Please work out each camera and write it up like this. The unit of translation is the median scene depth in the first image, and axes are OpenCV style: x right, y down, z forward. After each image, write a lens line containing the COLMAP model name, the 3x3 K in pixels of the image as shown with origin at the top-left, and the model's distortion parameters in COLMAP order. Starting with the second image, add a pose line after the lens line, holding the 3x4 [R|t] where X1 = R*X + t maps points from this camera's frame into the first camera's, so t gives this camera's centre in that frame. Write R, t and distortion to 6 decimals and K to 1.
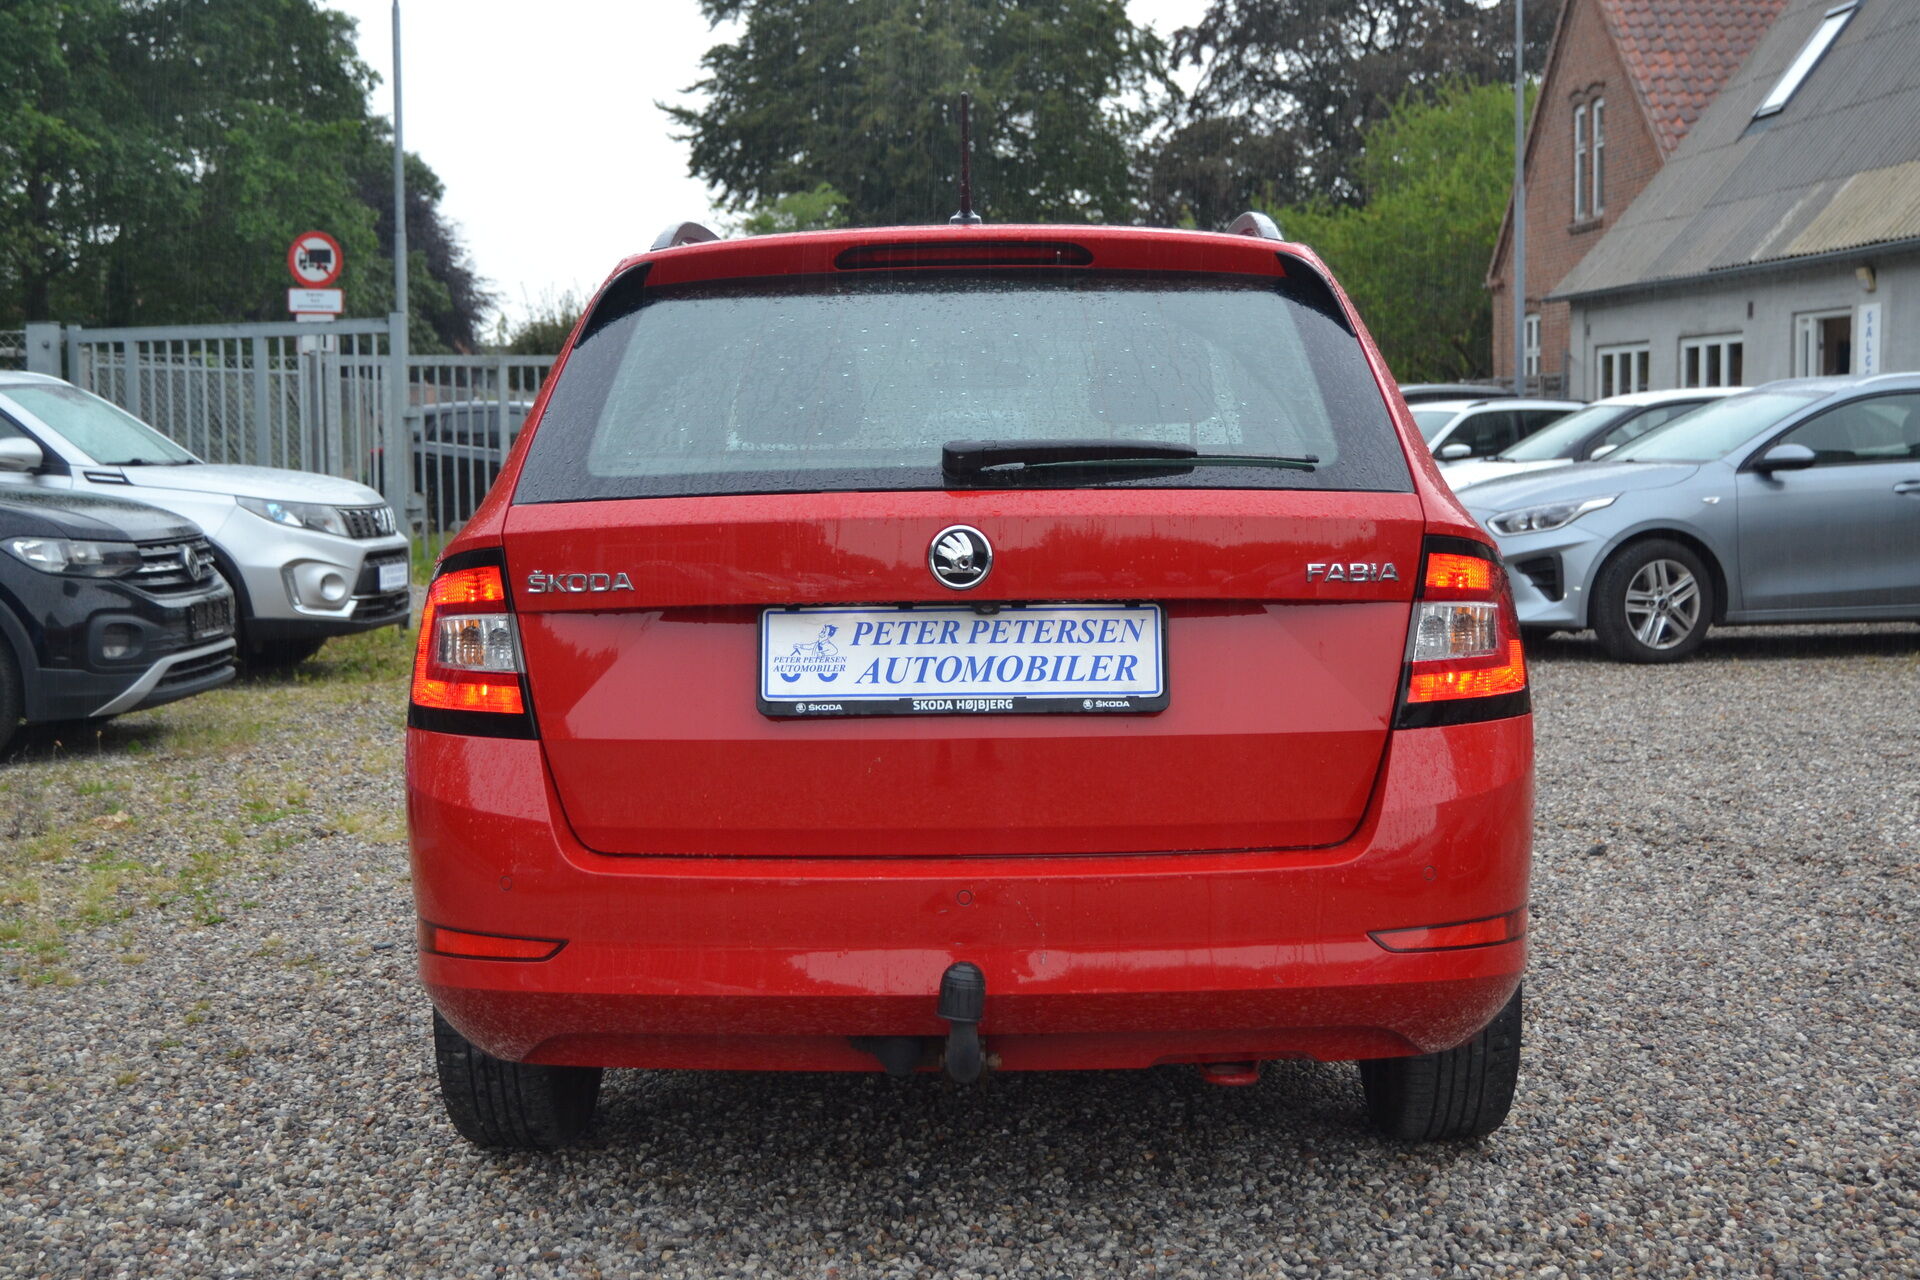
lens RADIAL K [[2554.2, 0, 960.0], [0, 2554.2, 640.0], [0, 0, 1]] dist [-0.043261, -0.031983]
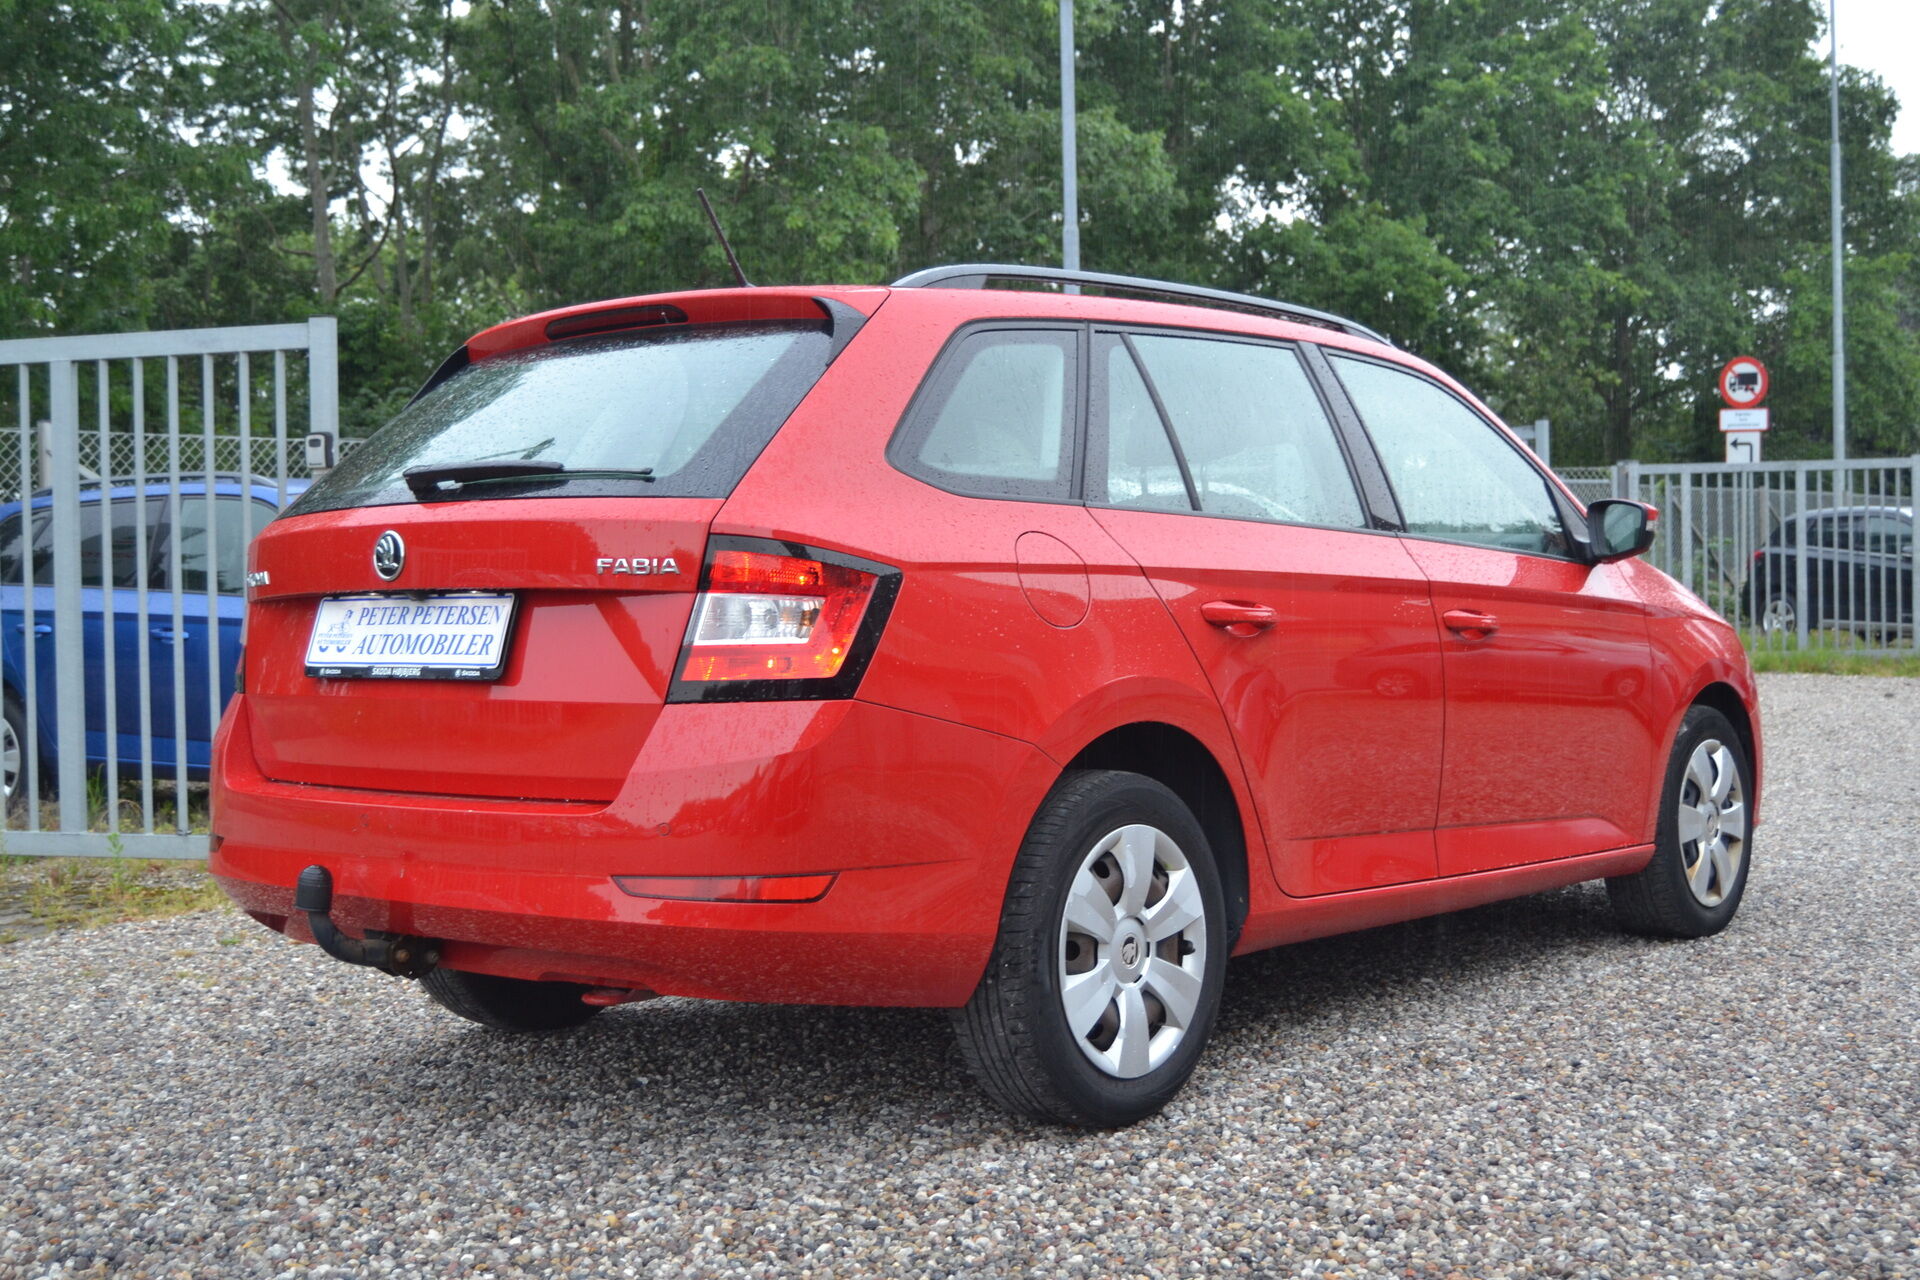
lens RADIAL K [[2286.3, 0, 960.0], [0, 2286.3, 640.0], [0, 0, 1]] dist [-0.022434, -0.045693]
pose [[0.776401, 0.011113, -0.630142, 0.924080], [-0.038624, 0.998804, -0.029974, 0.032408], [0.629055, 0.047611, 0.775901, 0.288182]]
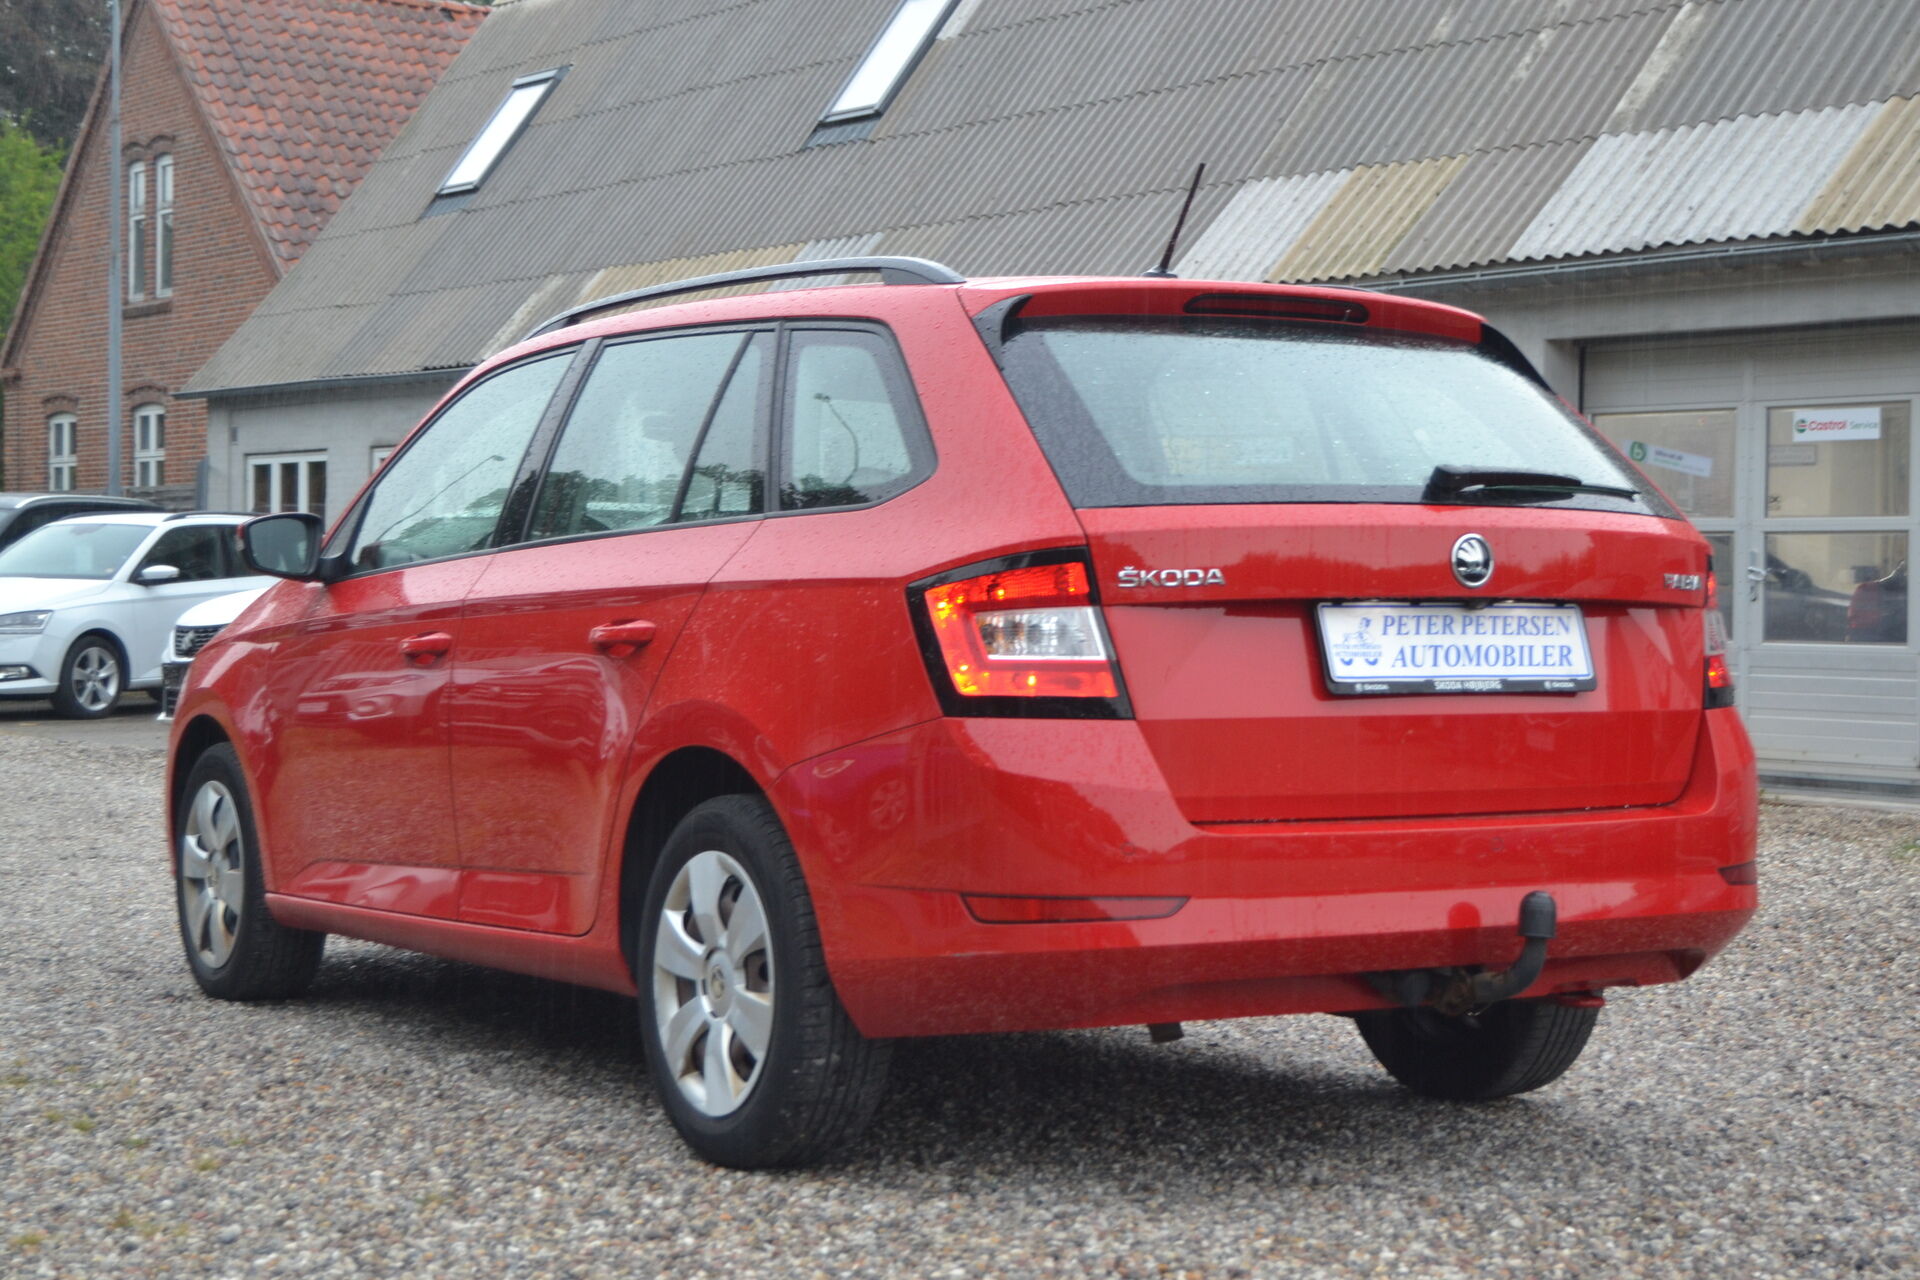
lens RADIAL K [[3266.2, 0, 960.0], [0, 3266.2, 640.0], [0, 0, 1]] dist [-0.024417, -0.184136]
pose [[0.848331, 0.010880, 0.529354, -0.987928], [0.022110, 0.998189, -0.055950, 0.082851], [-0.529004, 0.059168, 0.846554, -0.157890]]
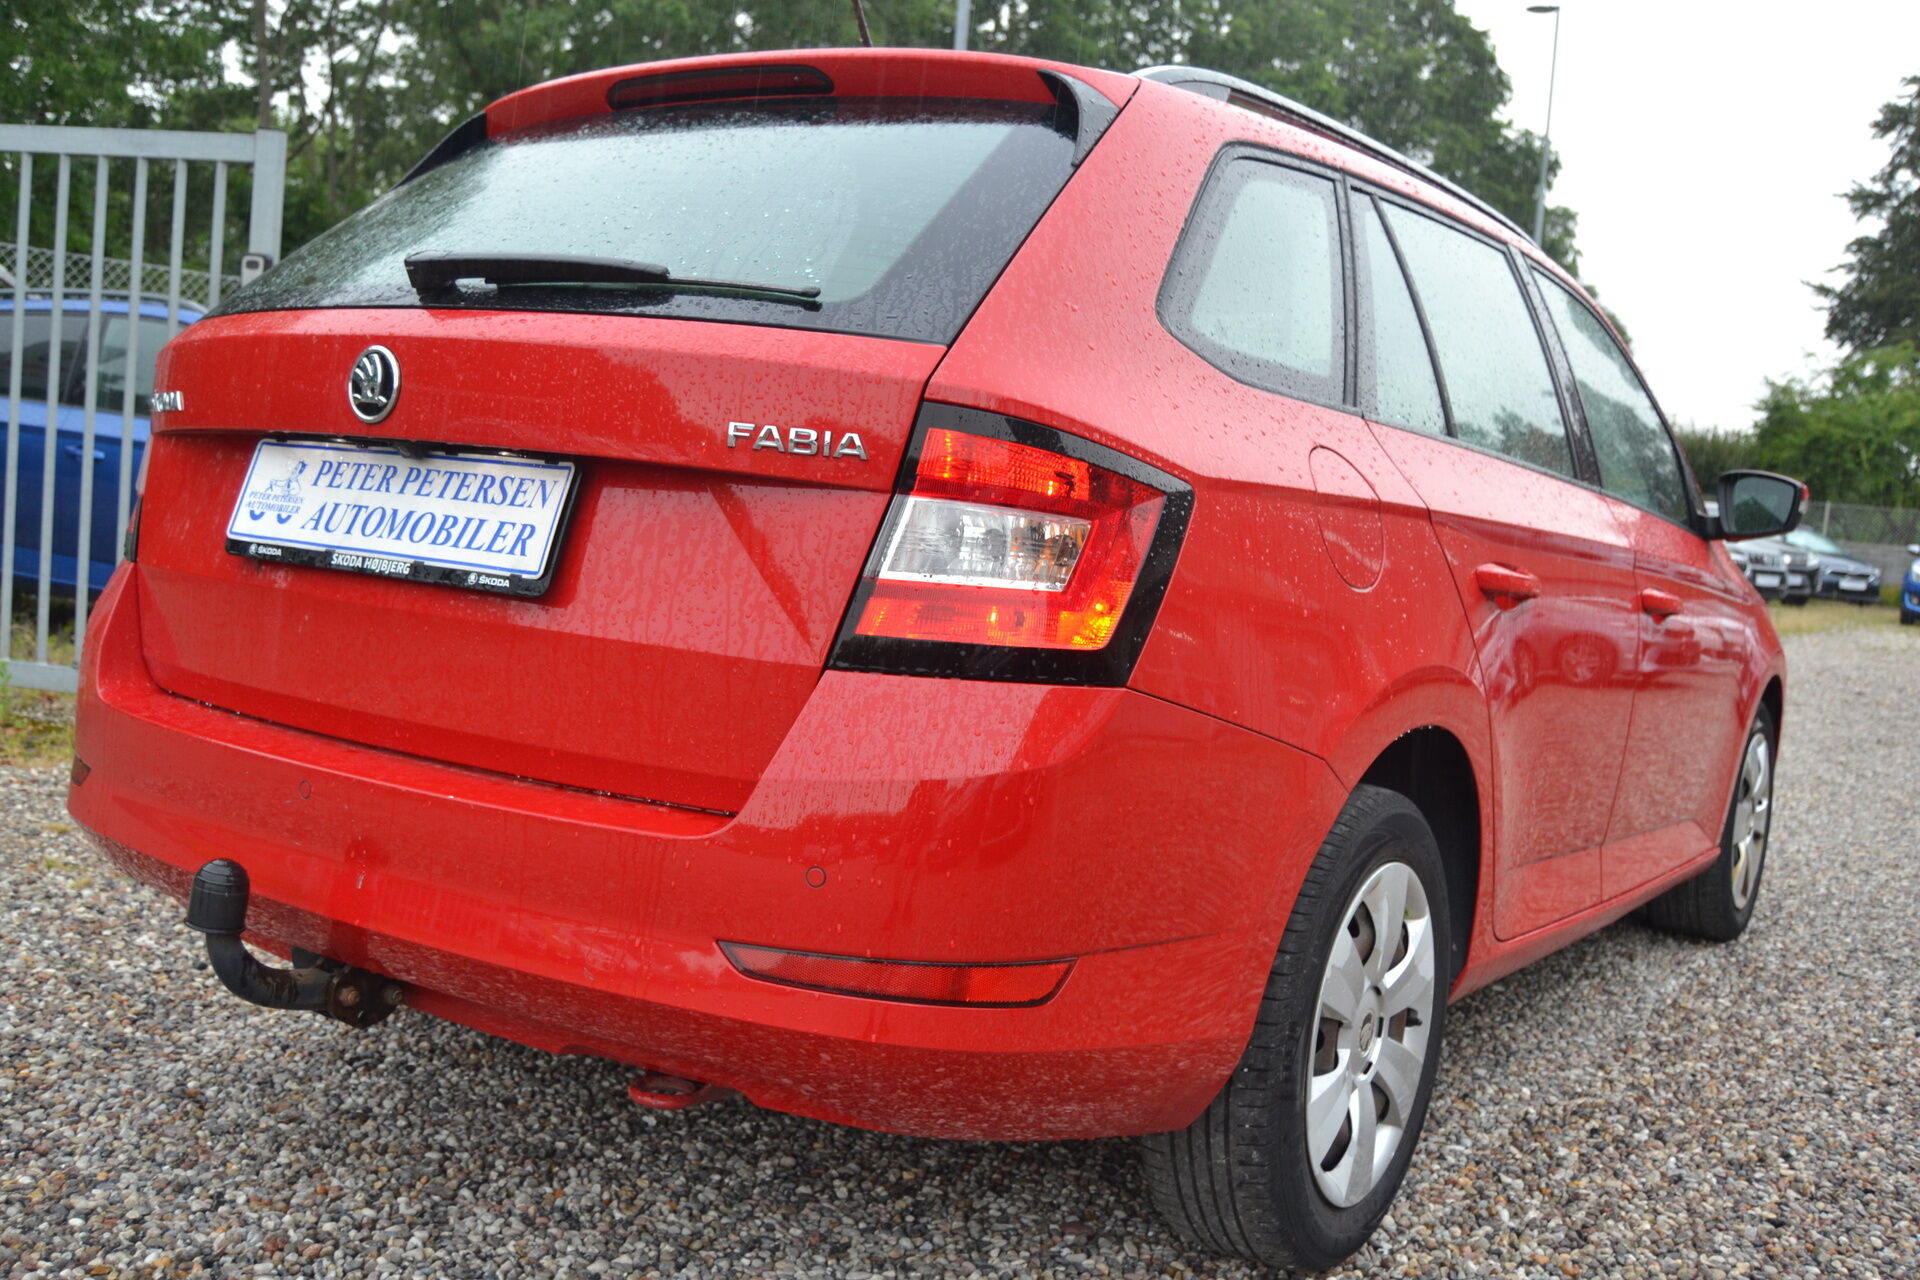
lens RADIAL K [[1784.0, 0, 952.8], [0, 1784.0, 629.8], [0, 0, 1]] dist [-0.063418, 0.016562]
pose [[0.837654, 0.121559, -0.532503, 0.462615], [-0.130342, 0.991241, 0.021245, 0.009433], [0.530422, 0.051612, 0.846161, 0.605452]]
